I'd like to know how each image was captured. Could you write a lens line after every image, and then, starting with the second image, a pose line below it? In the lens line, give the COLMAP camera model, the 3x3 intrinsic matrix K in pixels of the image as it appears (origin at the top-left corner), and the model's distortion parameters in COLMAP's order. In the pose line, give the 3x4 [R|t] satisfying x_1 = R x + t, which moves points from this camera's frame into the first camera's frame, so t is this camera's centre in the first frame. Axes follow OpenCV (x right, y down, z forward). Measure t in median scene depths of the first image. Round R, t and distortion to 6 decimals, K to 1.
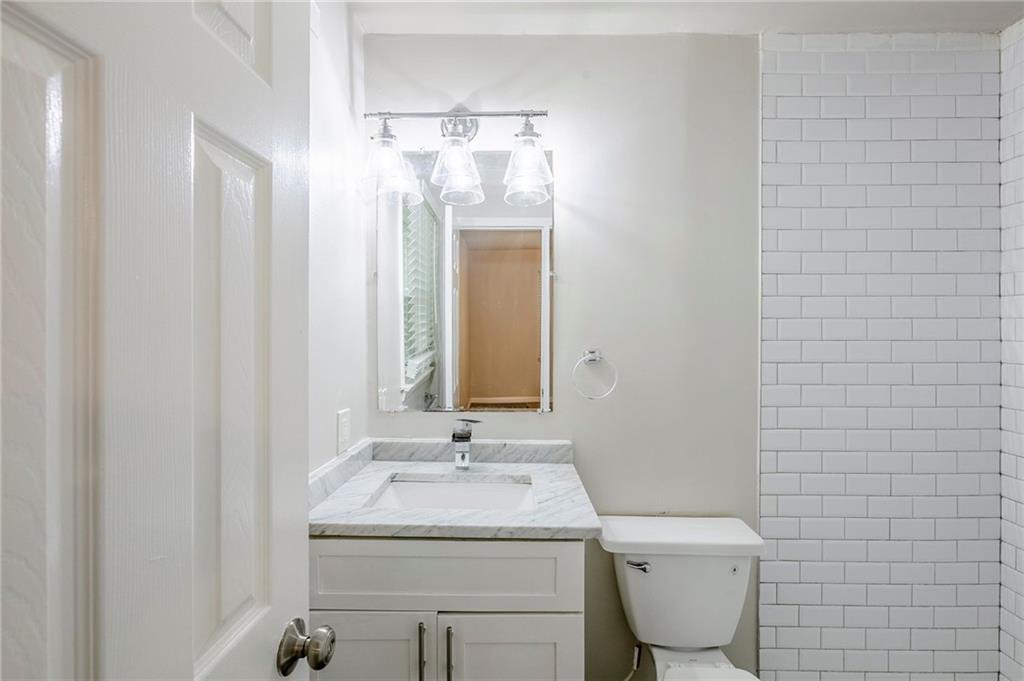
lens RADIAL K [[513.2, 0, 514.1], [0, 513.2, 320.1], [0, 0, 1]] dist [-0.006546, 0.004126]
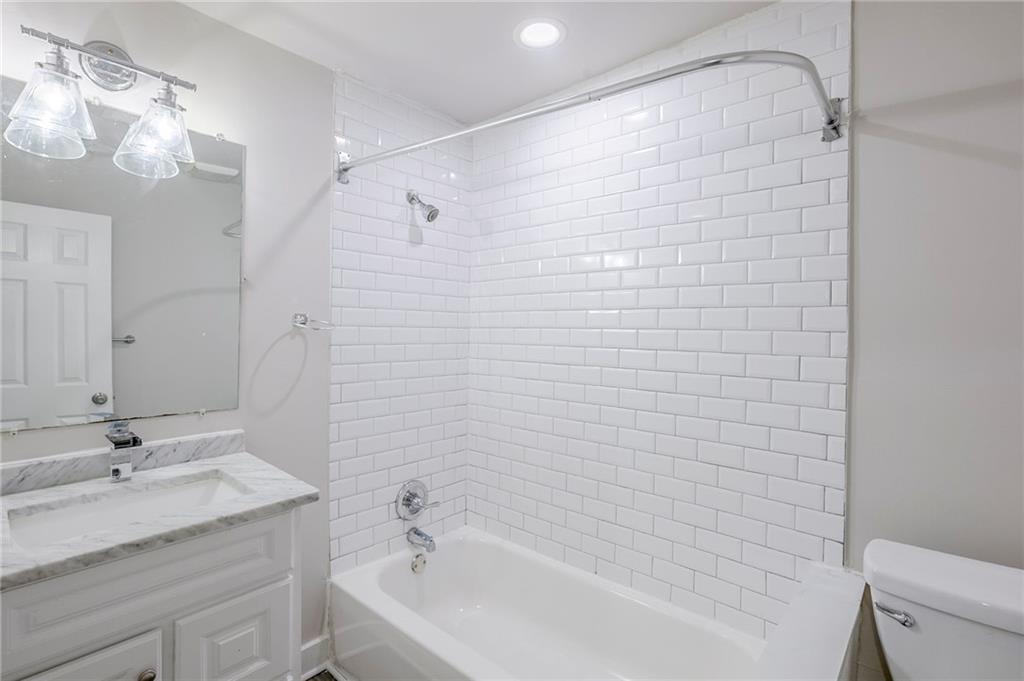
lens RADIAL K [[471.3, 0, 517.1], [0, 471.3, 334.8], [0, 0, 1]] dist [-0.008285, 0.002280]
pose [[0.618100, 0.005667, 0.786079, -0.245910], [-0.034888, 0.999186, 0.020230, 0.003414], [-0.785325, -0.039929, 0.617794, 0.000473]]
